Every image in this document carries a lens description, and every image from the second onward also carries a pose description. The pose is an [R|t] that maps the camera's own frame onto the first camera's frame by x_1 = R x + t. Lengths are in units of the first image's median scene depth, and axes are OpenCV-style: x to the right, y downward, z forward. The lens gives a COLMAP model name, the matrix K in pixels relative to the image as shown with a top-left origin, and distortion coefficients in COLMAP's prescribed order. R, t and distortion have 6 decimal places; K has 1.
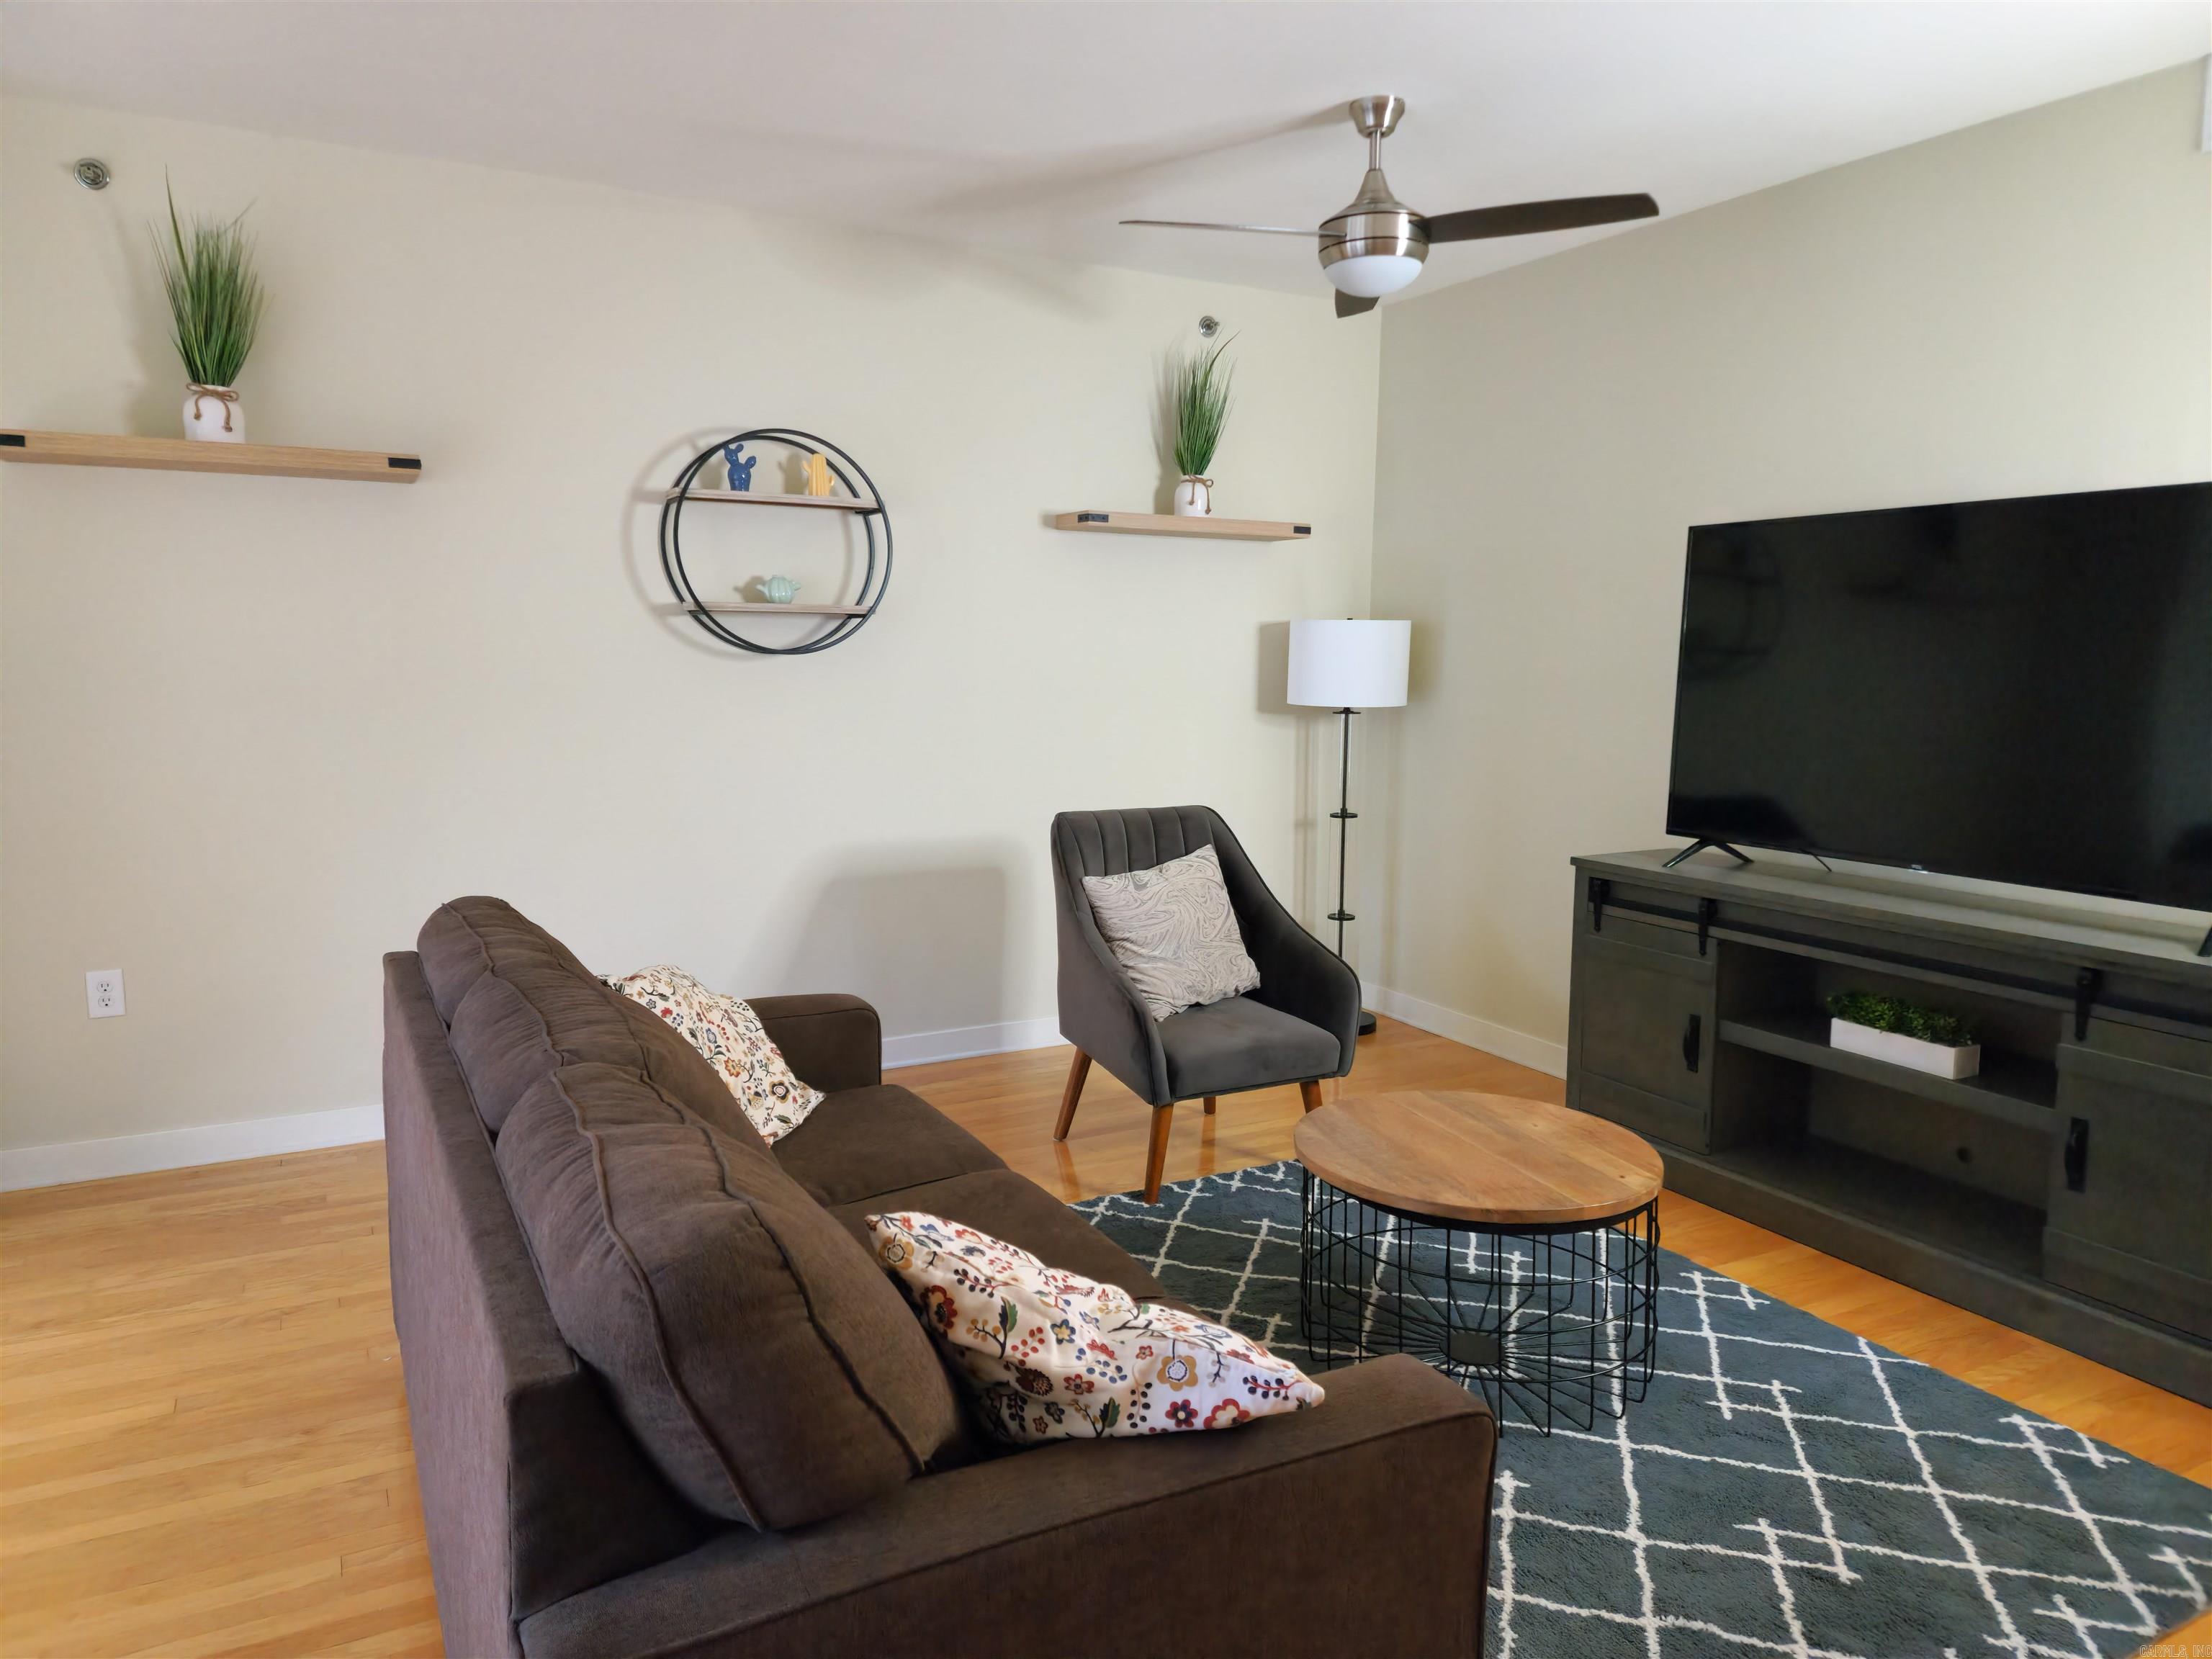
lens RADIAL K [[1484.7, 0, 1117.2], [0, 1484.7, 813.2], [0, 0, 1]] dist [0.092888, -0.086936]
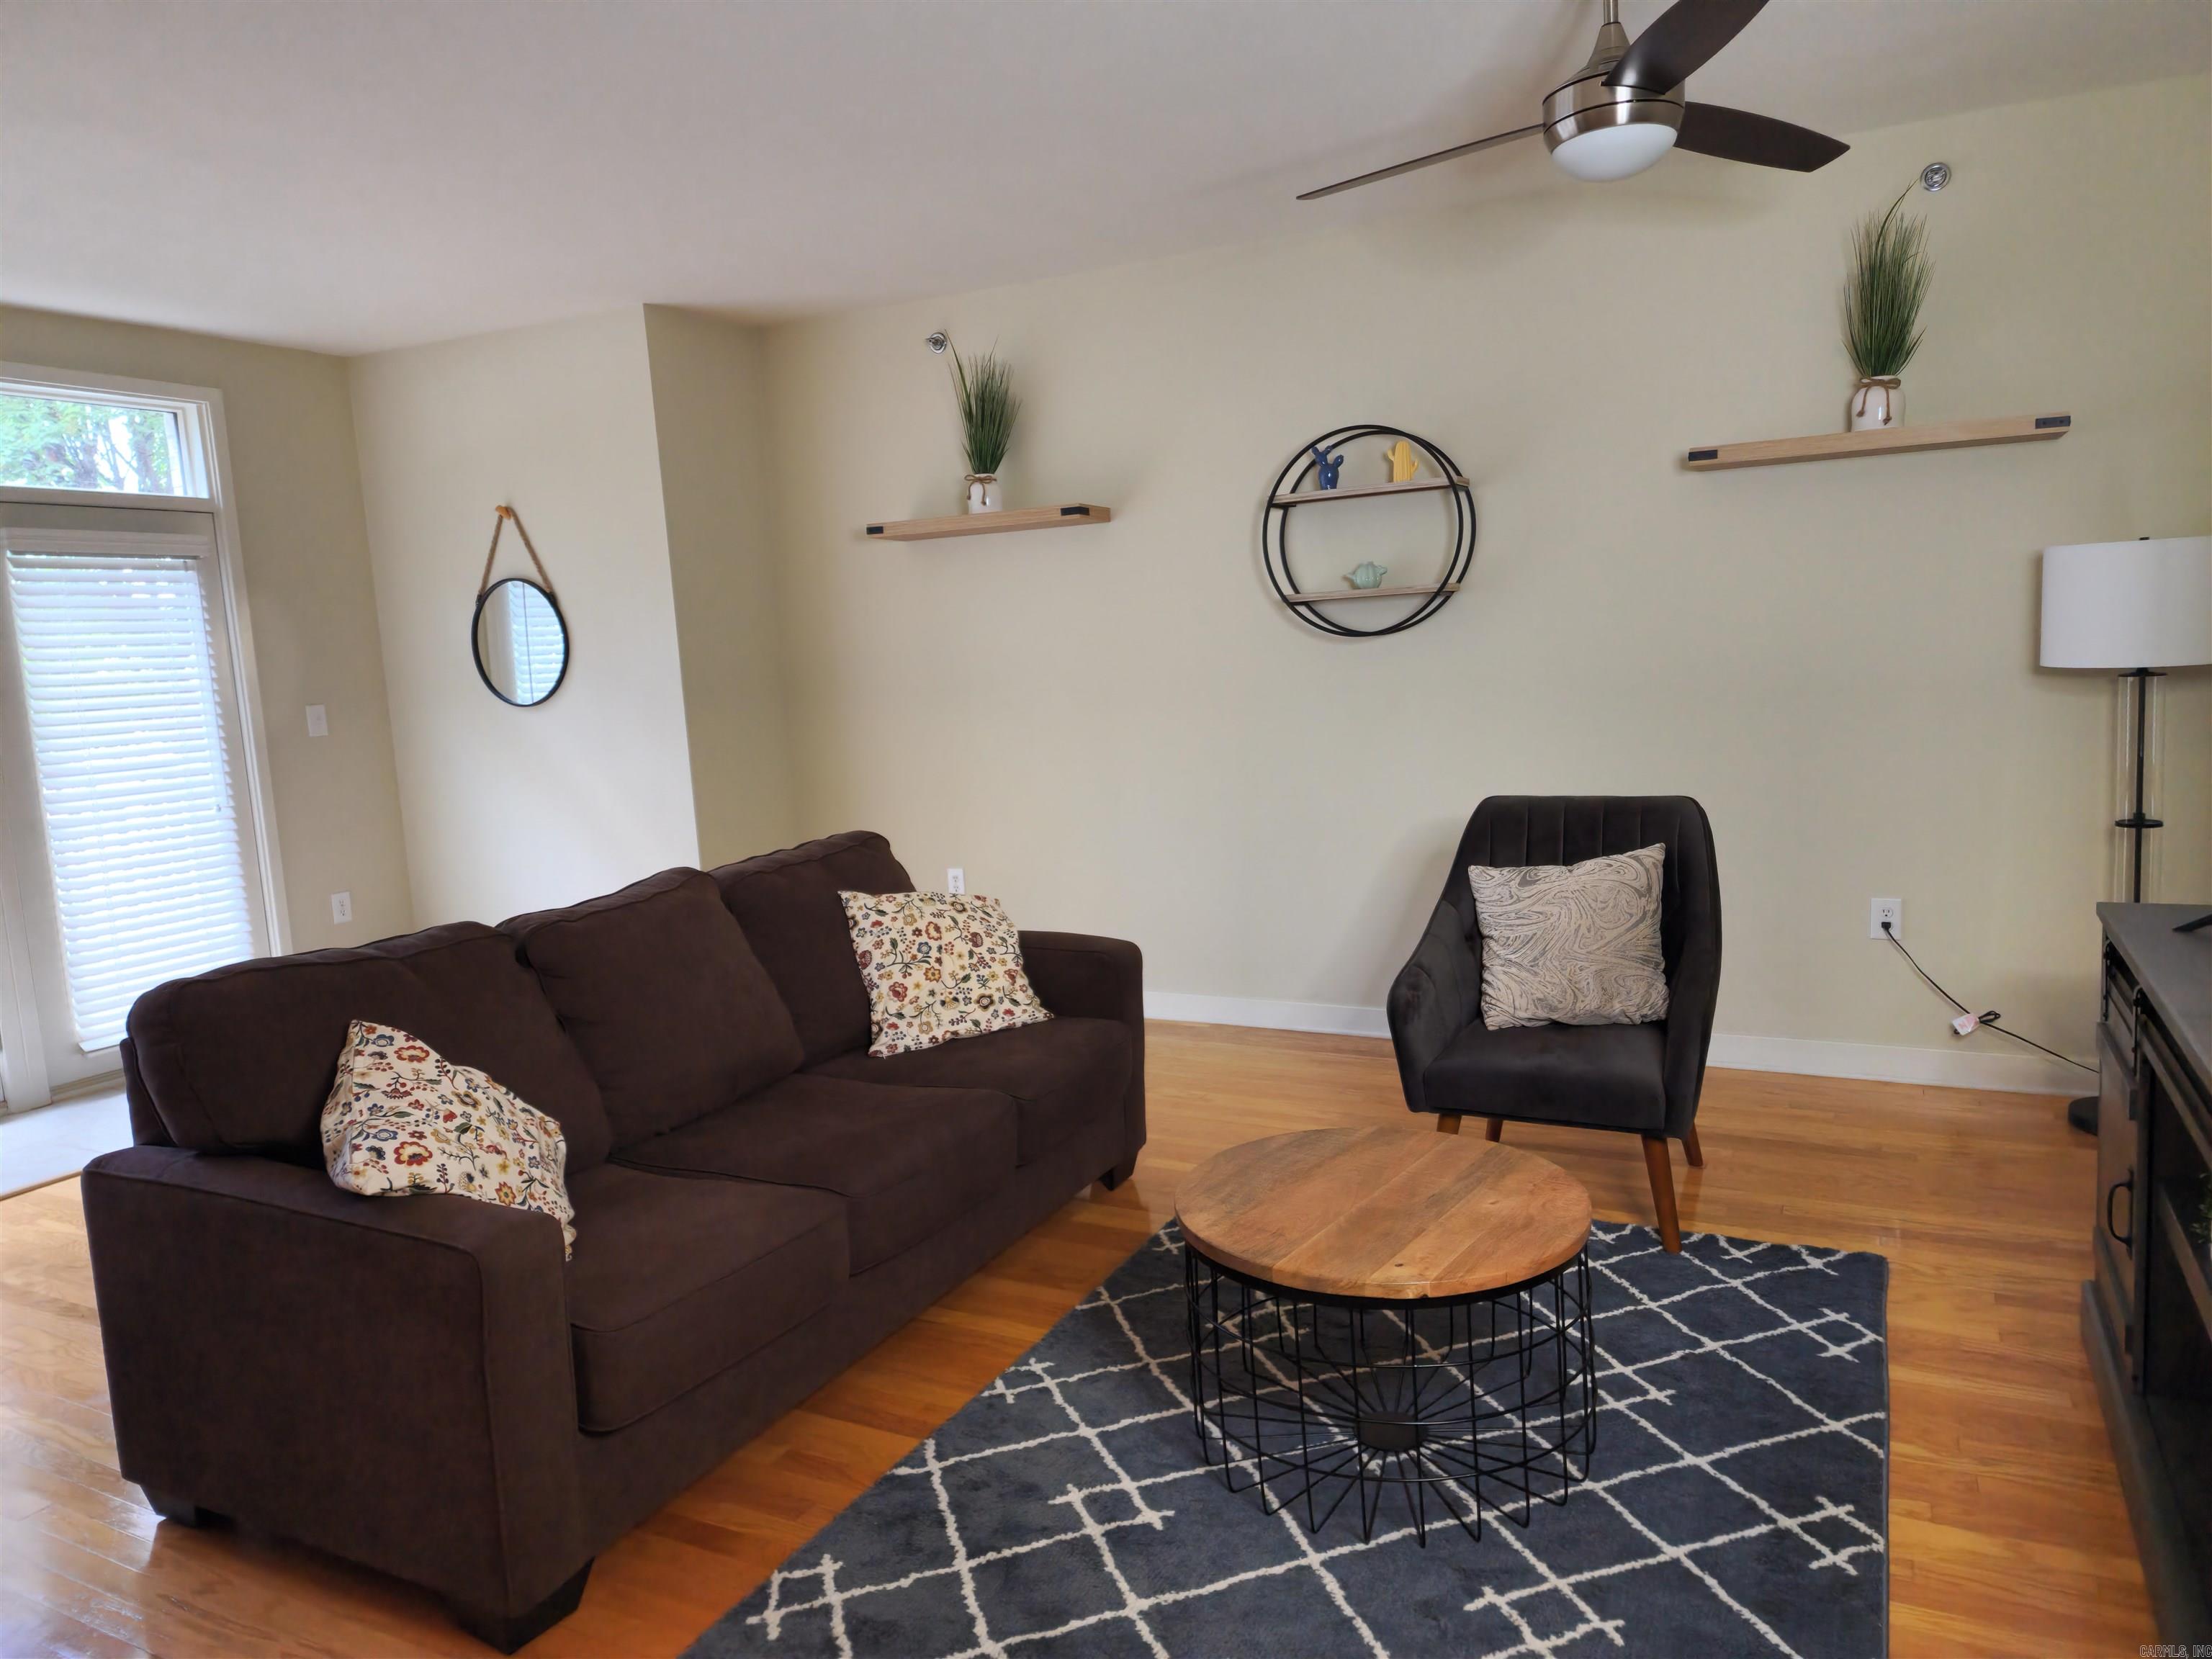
lens RADIAL K [[1484.7, 0, 1108.4], [0, 1484.7, 811.1], [0, 0, 1]] dist [0.092888, -0.086936]
pose [[0.559201, 0.058119, -0.826993, 0.654256], [-0.035793, 0.998302, 0.045955, -0.027839], [0.828259, 0.003902, 0.560332, 0.290600]]
